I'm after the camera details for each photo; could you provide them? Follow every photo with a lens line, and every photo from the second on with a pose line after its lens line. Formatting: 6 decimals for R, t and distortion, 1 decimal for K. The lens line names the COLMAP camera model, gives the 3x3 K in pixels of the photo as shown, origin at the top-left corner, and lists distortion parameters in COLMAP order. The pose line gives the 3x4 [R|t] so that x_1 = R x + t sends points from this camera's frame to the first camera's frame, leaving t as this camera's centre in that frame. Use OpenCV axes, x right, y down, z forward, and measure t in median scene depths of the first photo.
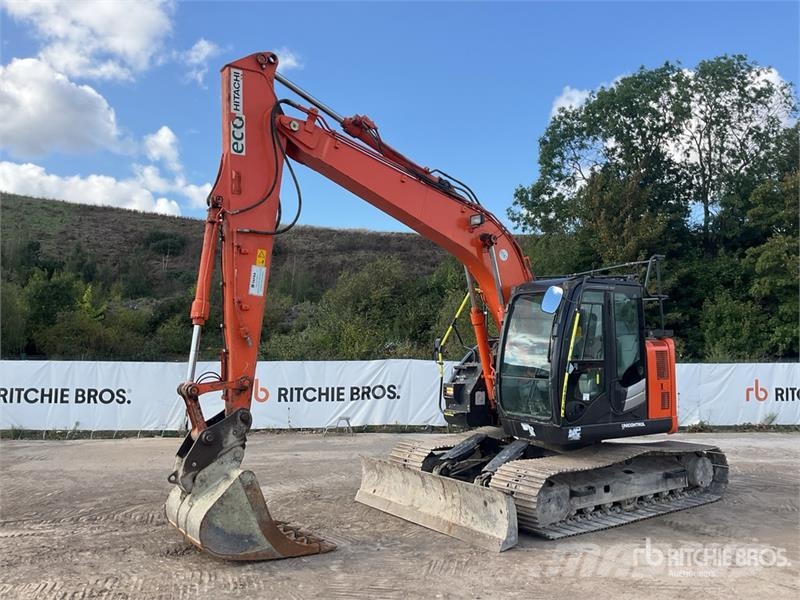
lens RADIAL K [[664.8, 0, 396.9], [0, 664.8, 300.0], [0, 0, 1]] dist [0.078708, -0.137121]
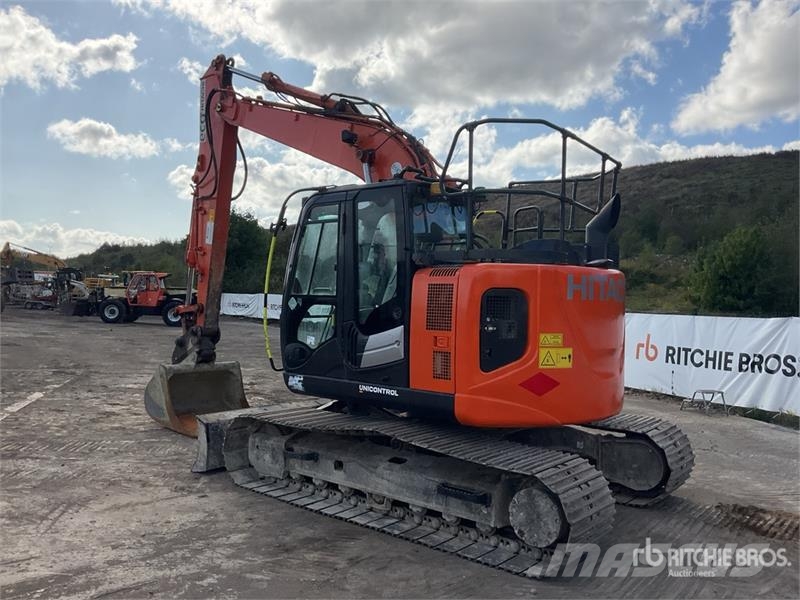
lens RADIAL K [[664.8, 0, 396.9], [0, 664.8, 300.0], [0, 0, 1]] dist [0.078708, -0.137121]
pose [[0.275444, 0.007682, -0.961286, 0.551770], [0.040832, 0.998972, 0.019684, 0.044188], [0.960450, -0.044673, 0.274847, 0.455114]]
